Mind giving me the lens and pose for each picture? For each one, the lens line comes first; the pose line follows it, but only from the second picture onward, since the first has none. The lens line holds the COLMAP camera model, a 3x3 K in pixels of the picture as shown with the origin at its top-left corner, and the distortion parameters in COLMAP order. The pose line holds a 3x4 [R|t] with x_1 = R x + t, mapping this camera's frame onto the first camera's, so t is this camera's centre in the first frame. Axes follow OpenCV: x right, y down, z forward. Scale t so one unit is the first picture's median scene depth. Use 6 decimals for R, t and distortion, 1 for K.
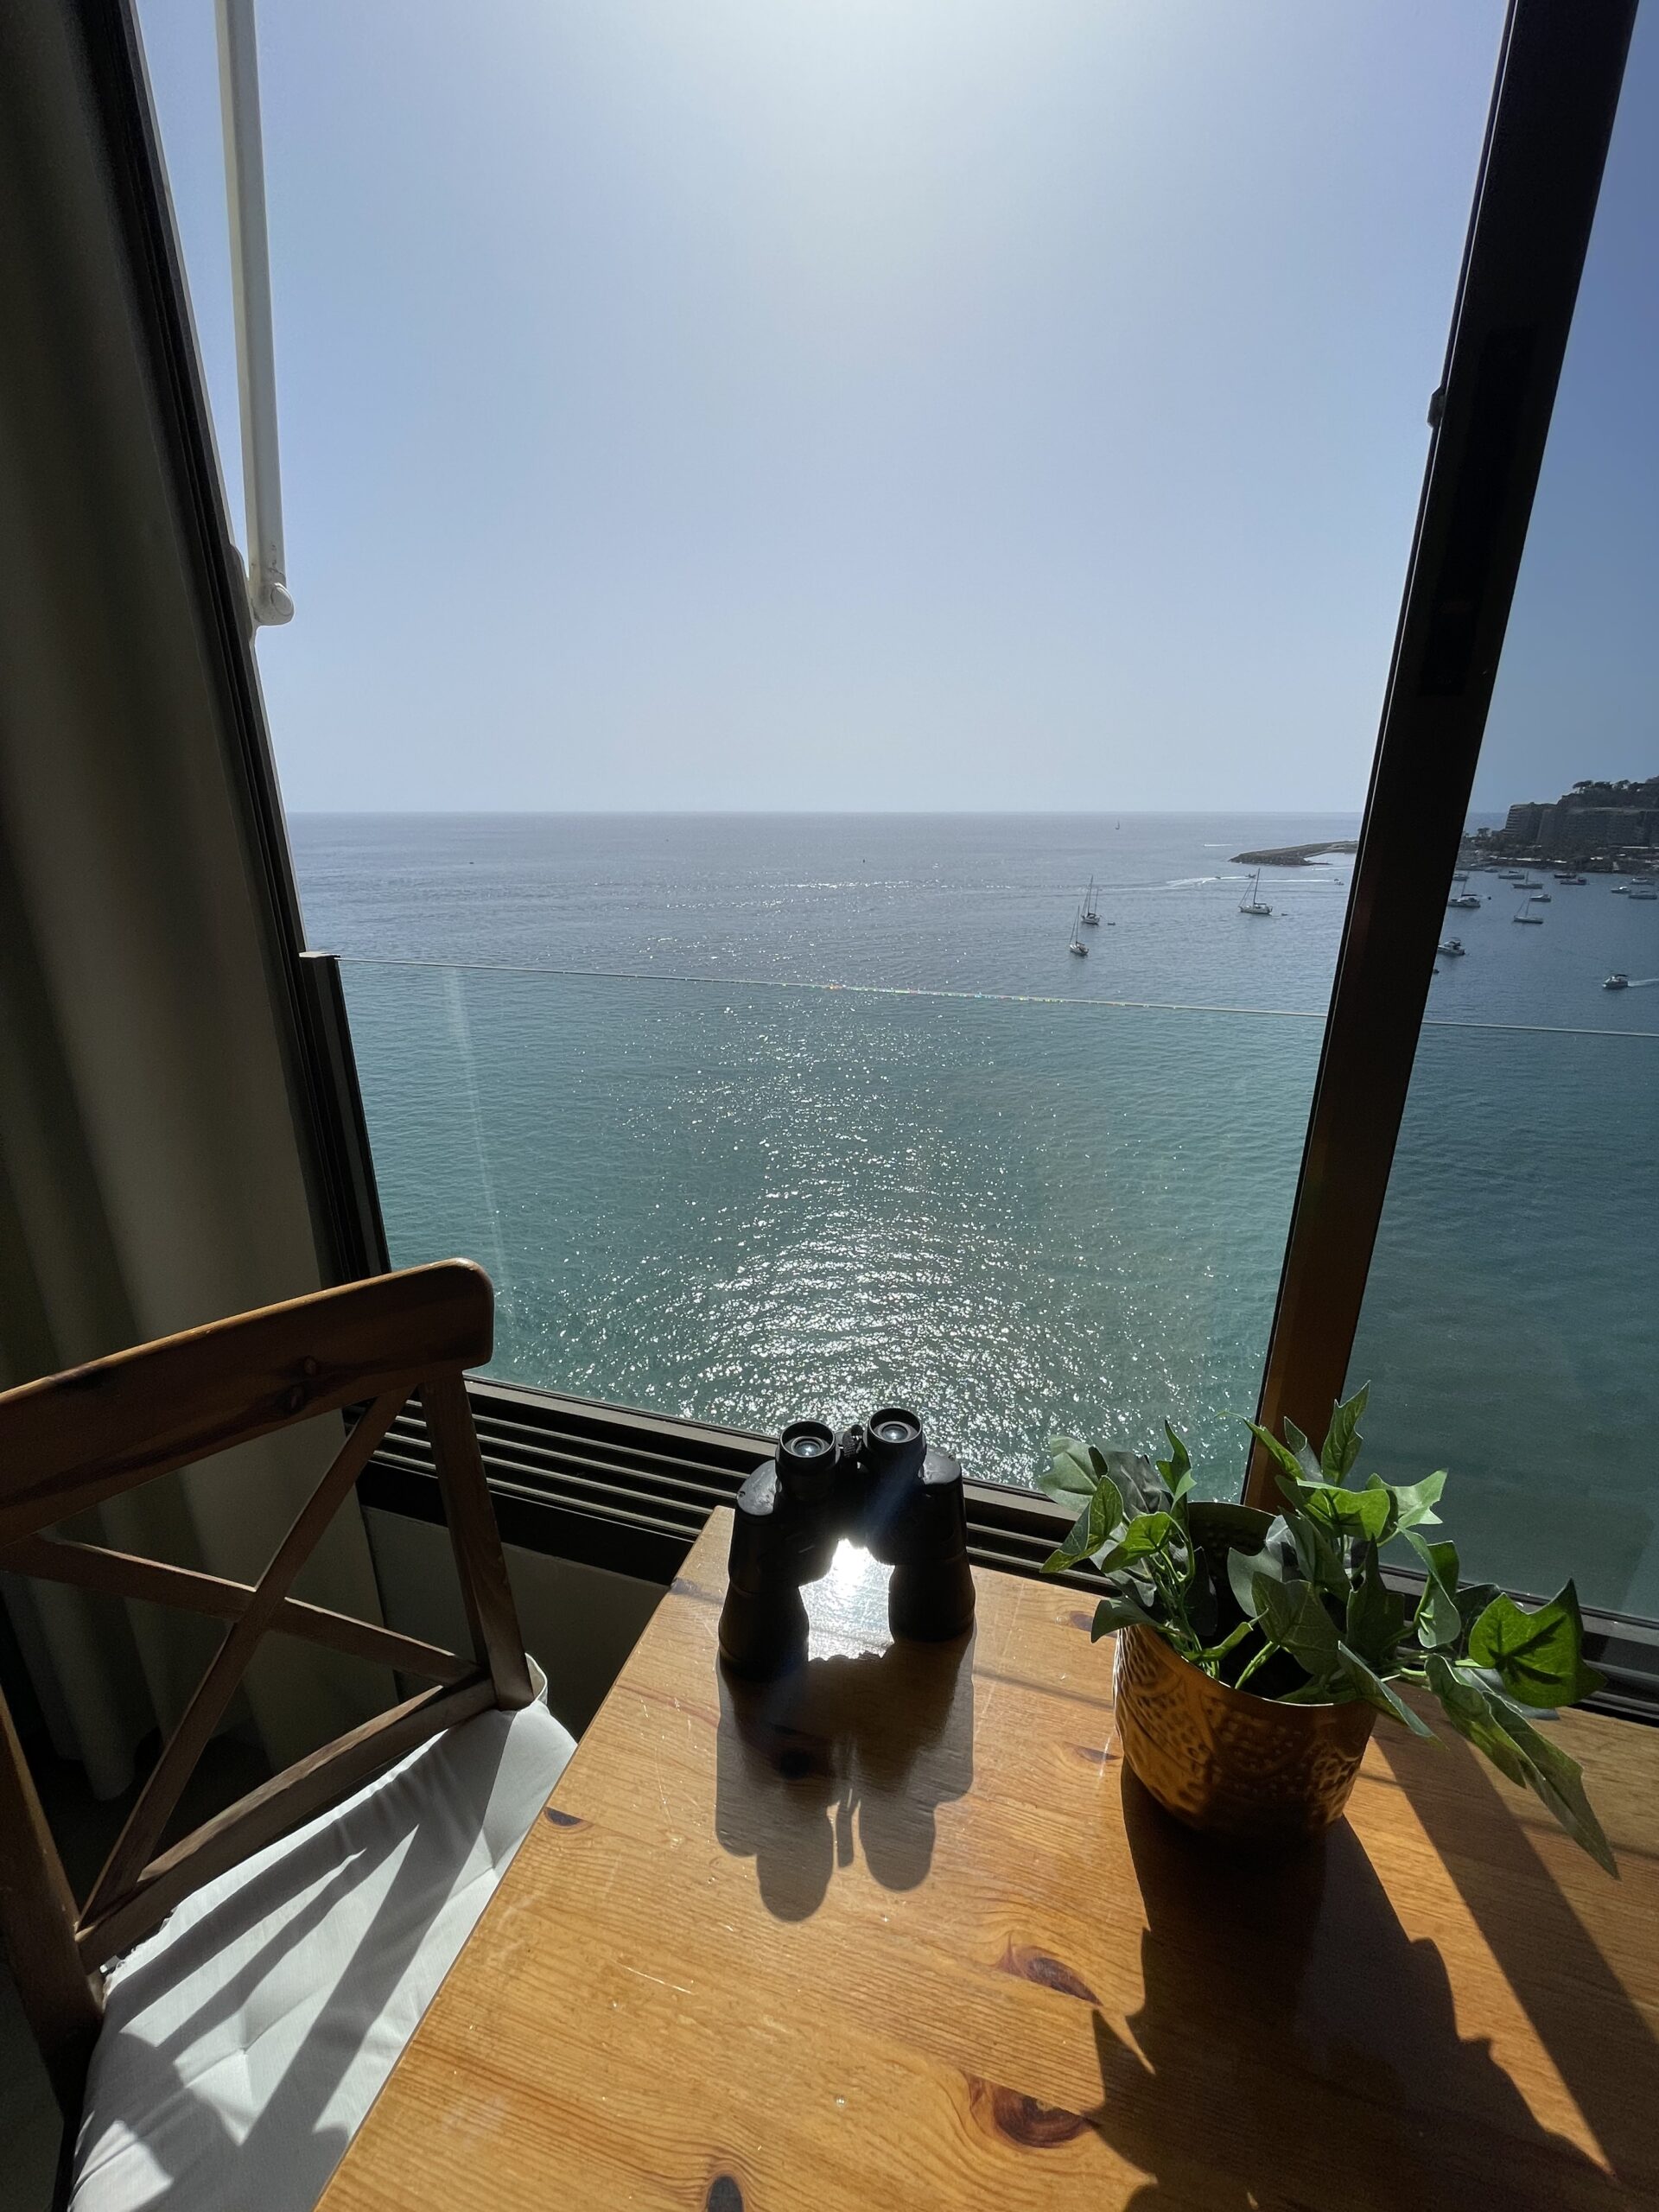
lens RADIAL K [[891.8, 0, 829.1], [0, 891.8, 1105.9], [0, 0, 1]] dist [-0.003762, 0.000772]
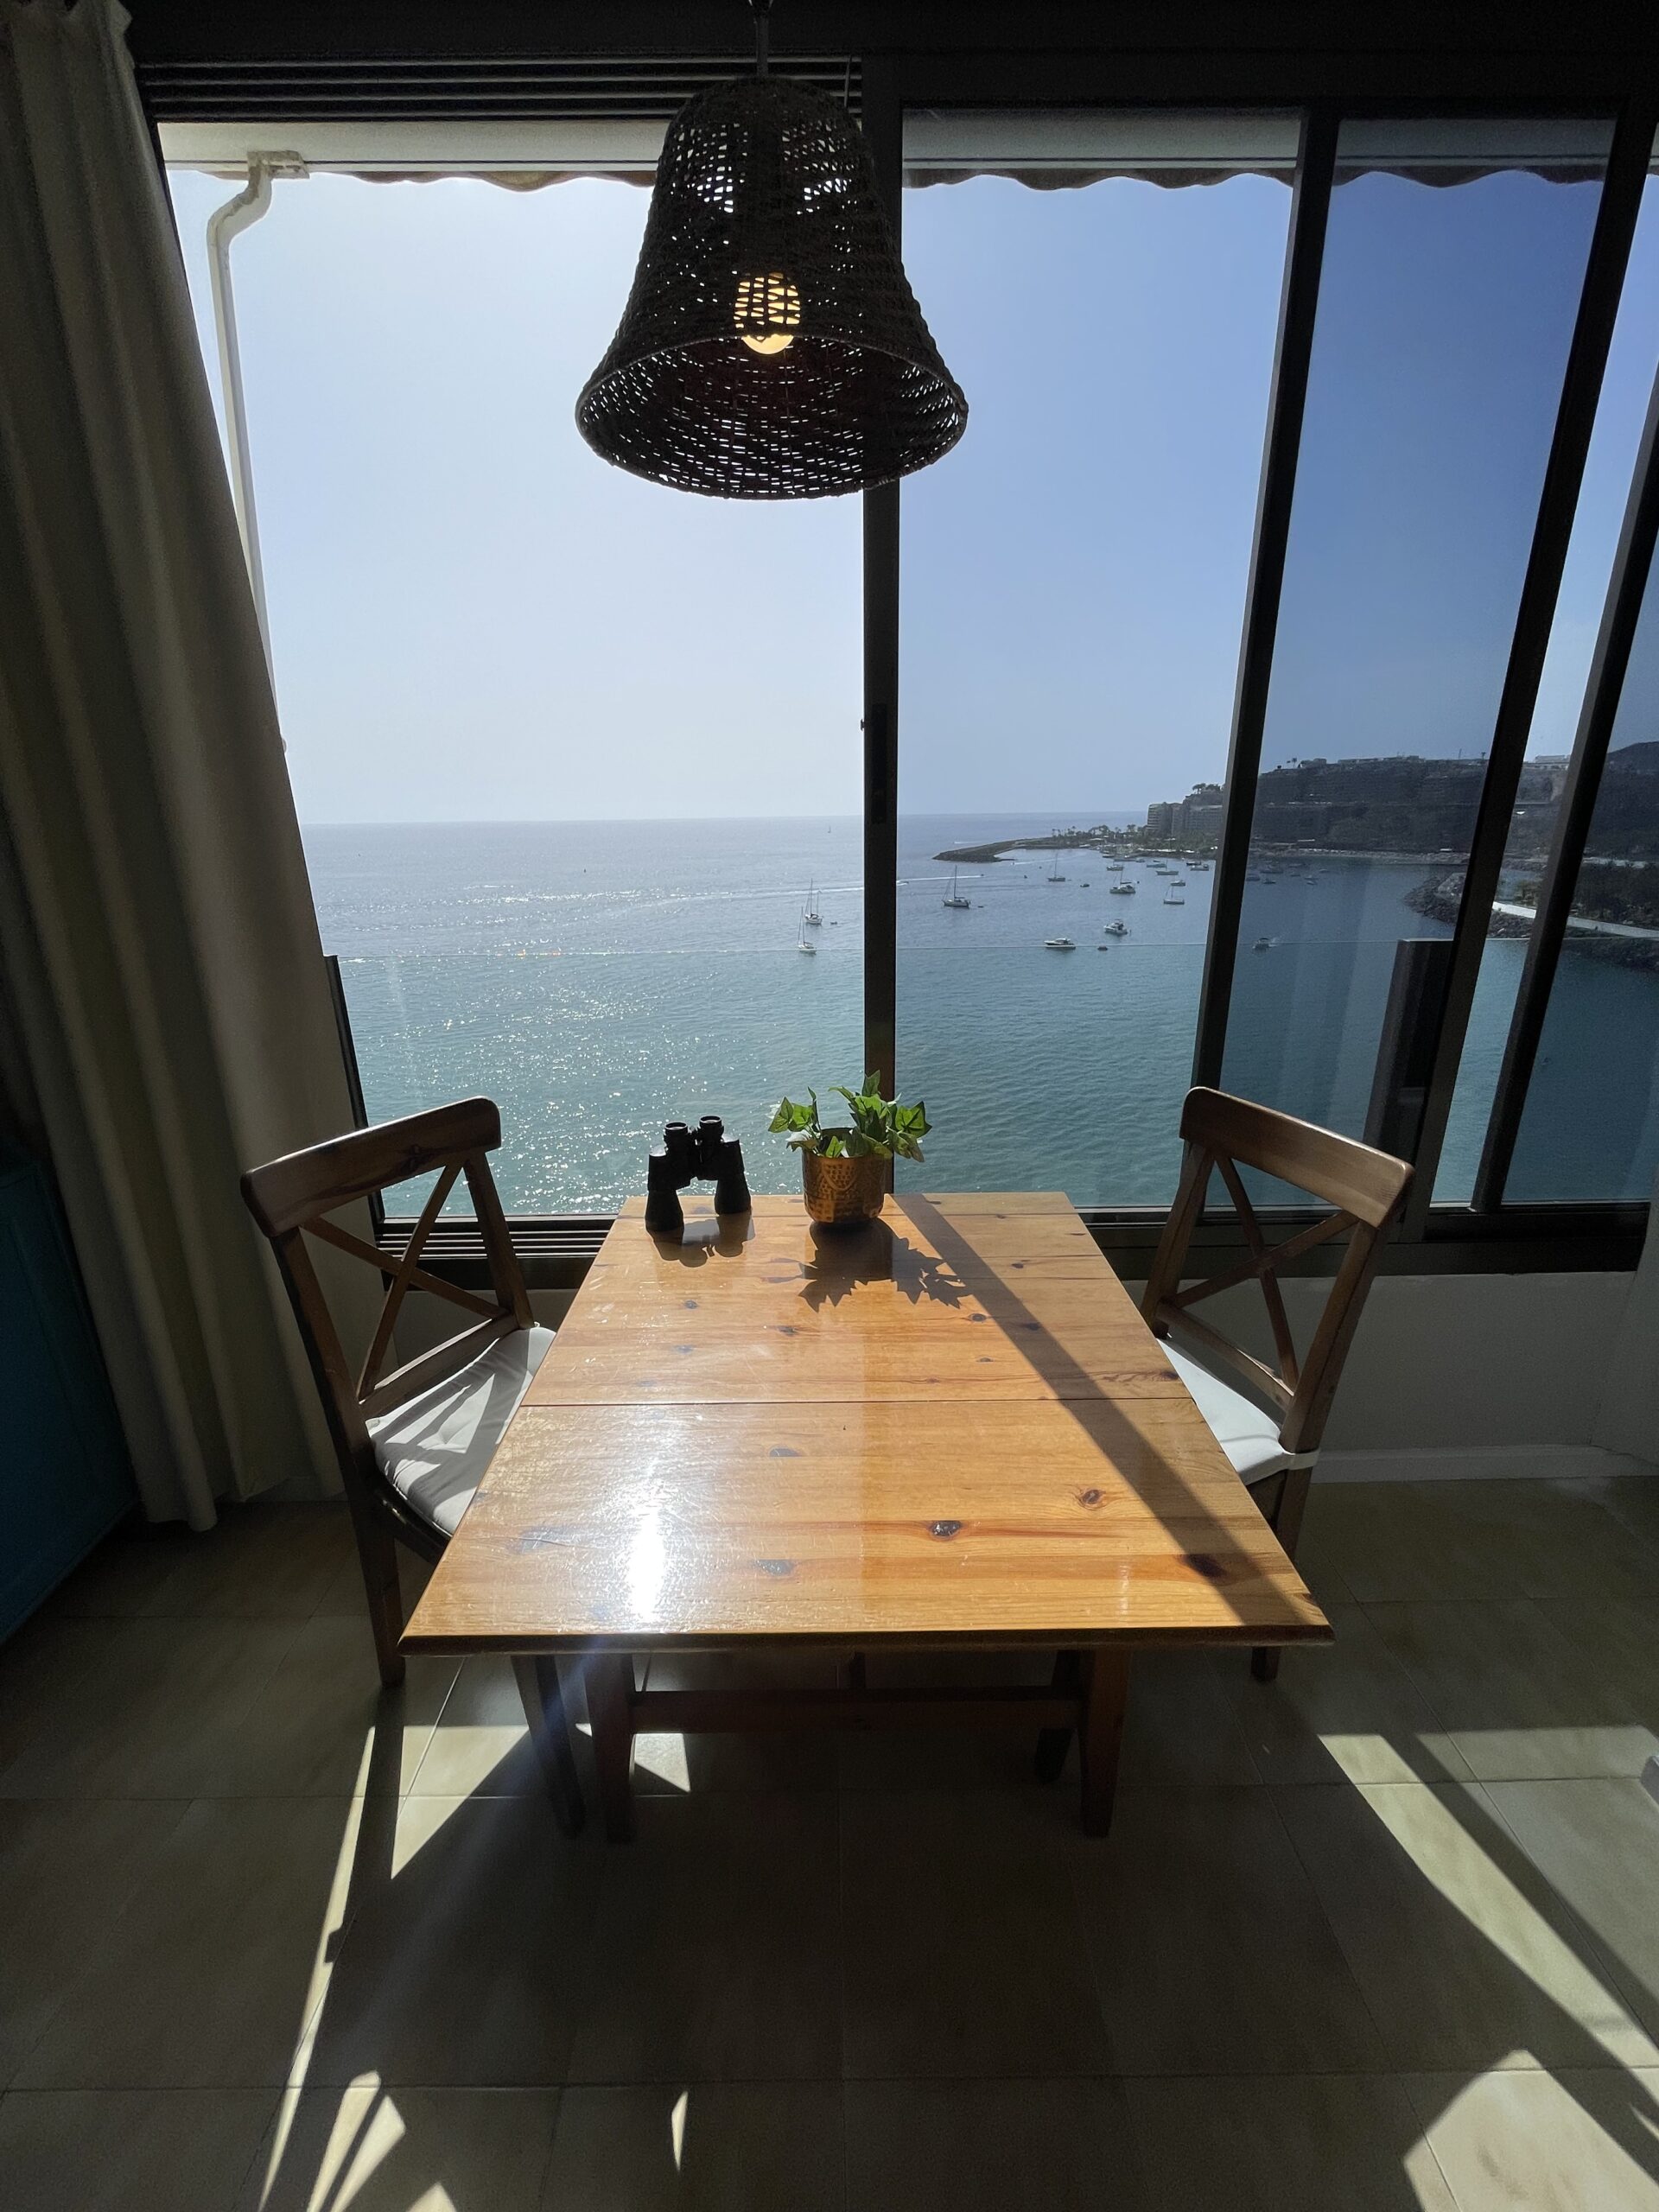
lens RADIAL K [[891.8, 0, 830.7], [0, 891.8, 1103.8], [0, 0, 1]] dist [-0.003762, 0.000772]
pose [[0.954920, -0.105801, 0.277369, -0.264348], [0.108260, 0.994102, 0.006481, 0.311043], [-0.276419, 0.023839, 0.960742, -1.343766]]
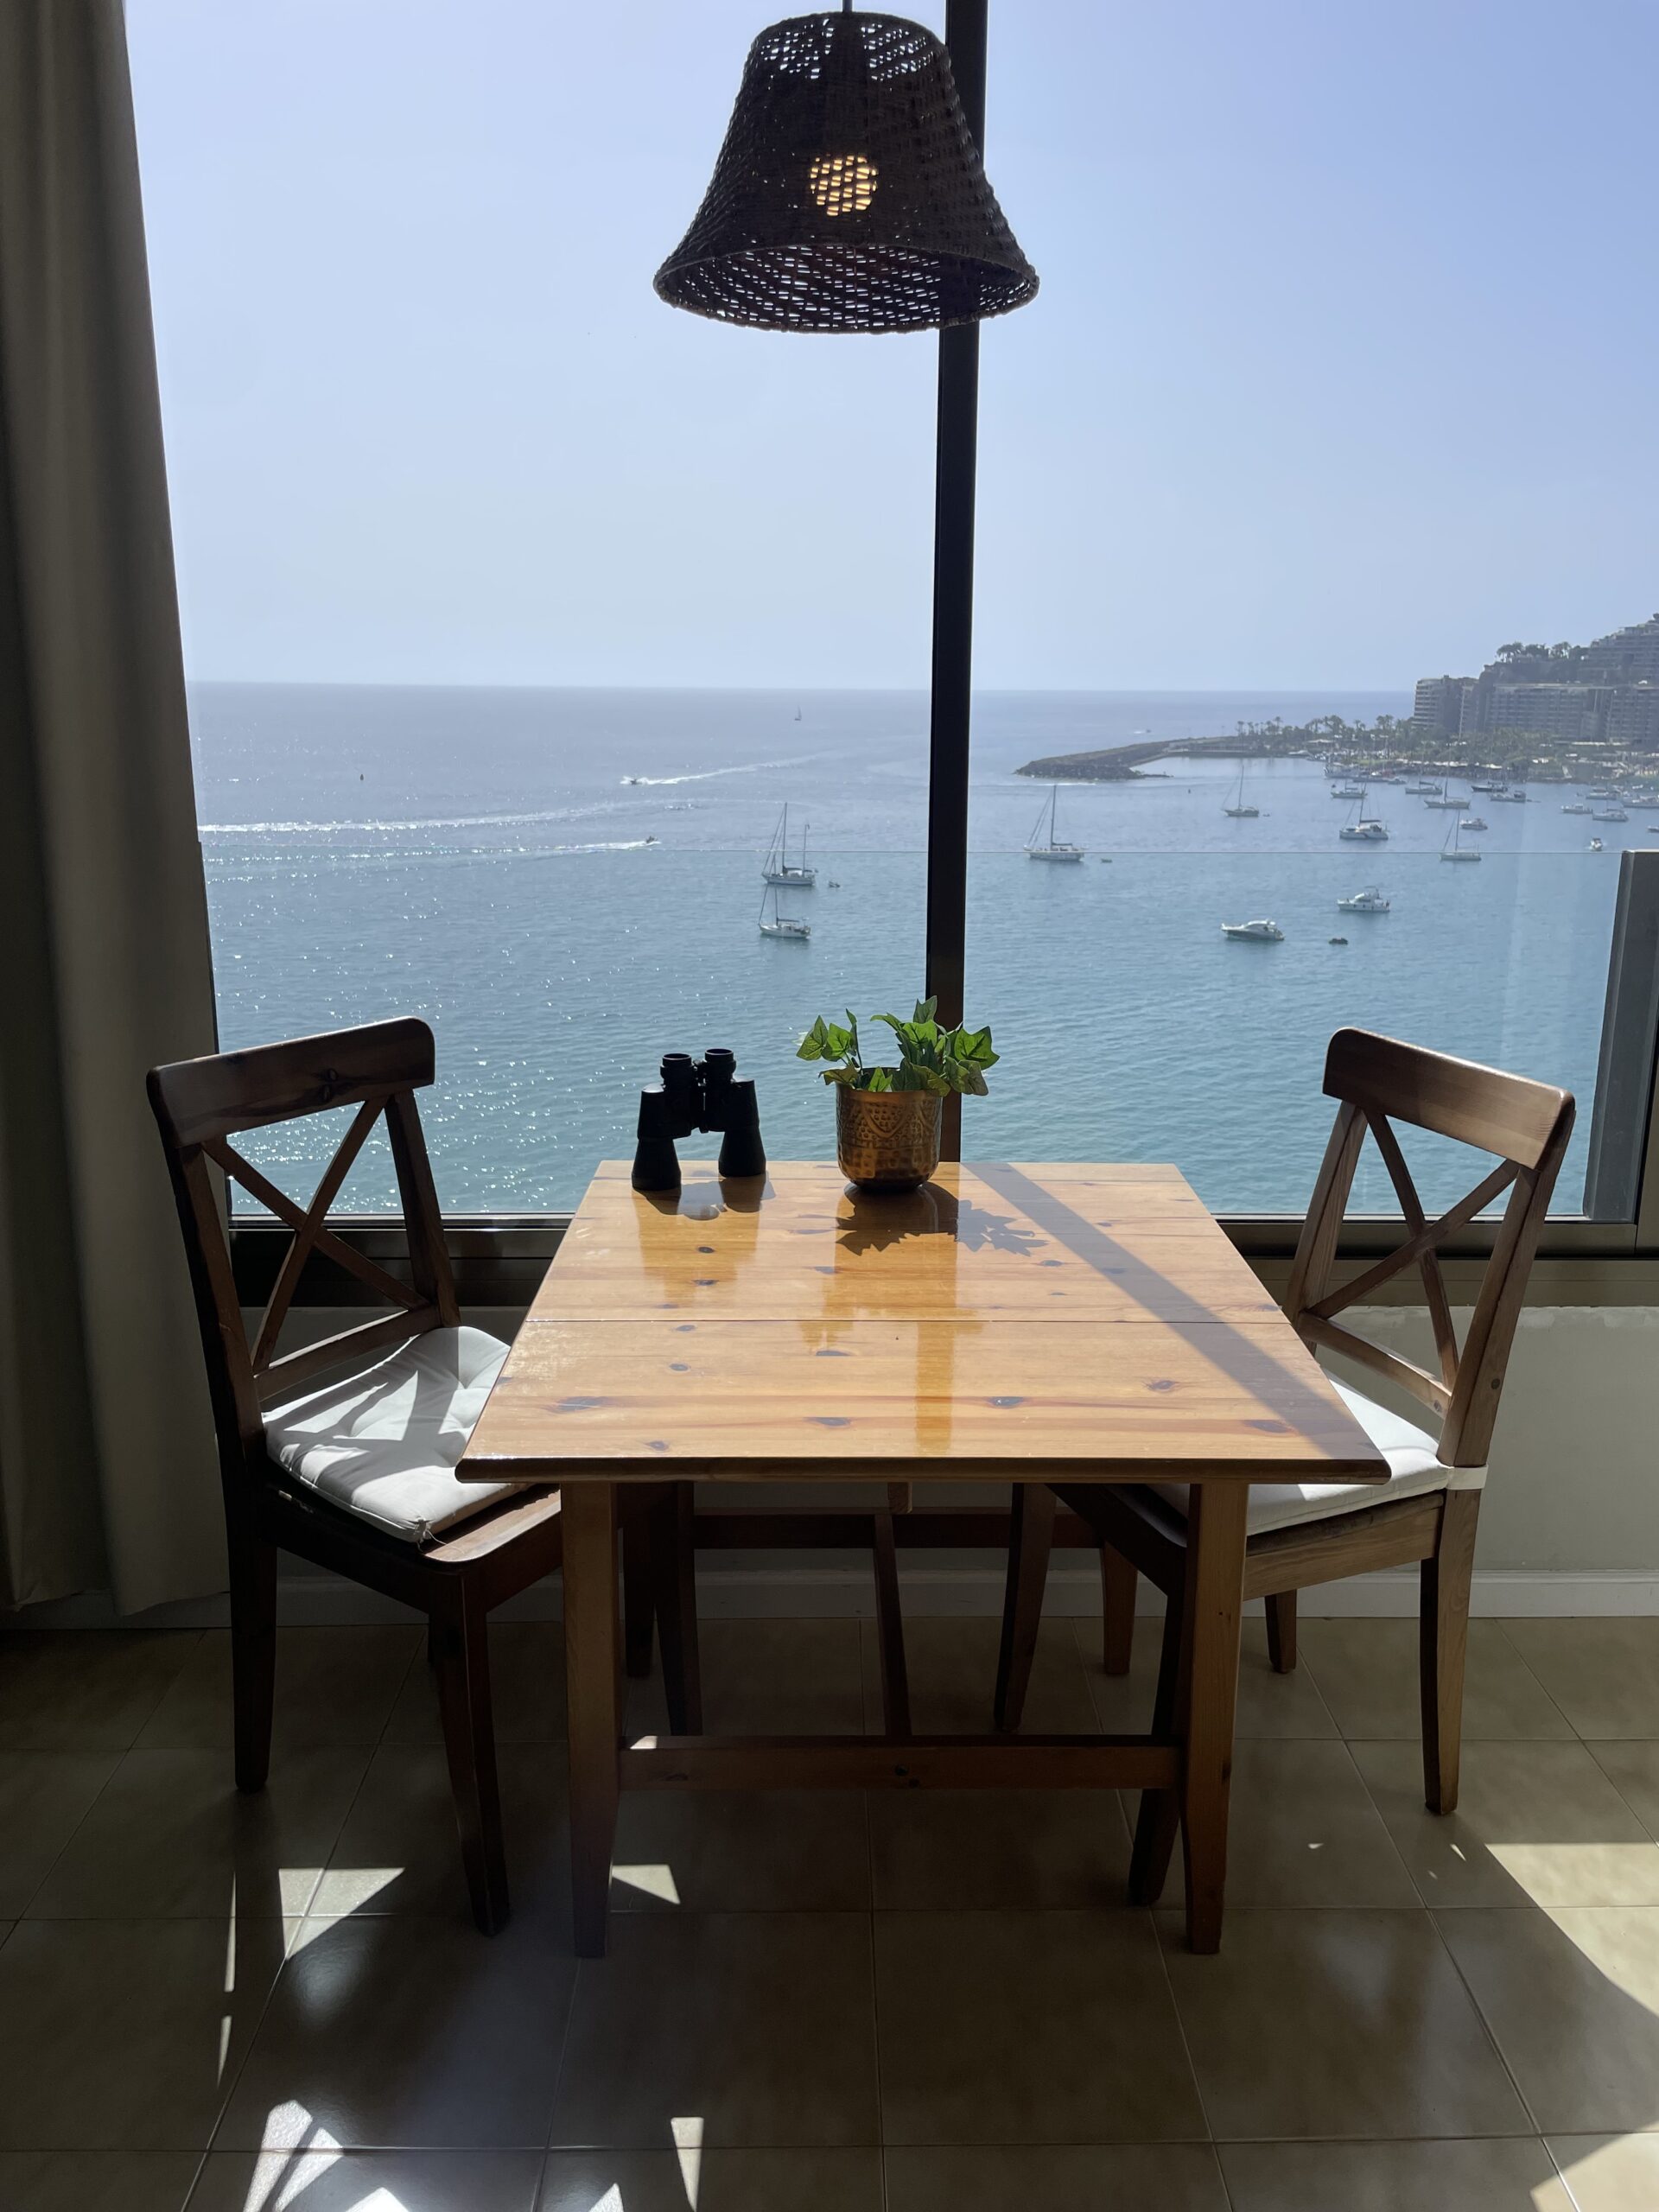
lens RADIAL K [[1688.8, 0, 865.4], [0, 1688.8, 1079.6], [0, 0, 1]] dist [0.060313, -0.052665]
pose [[0.948543, -0.065167, 0.309871, -0.699567], [0.093153, 0.992718, -0.076379, 0.672432], [-0.302637, 0.101314, 0.947706, -2.347335]]
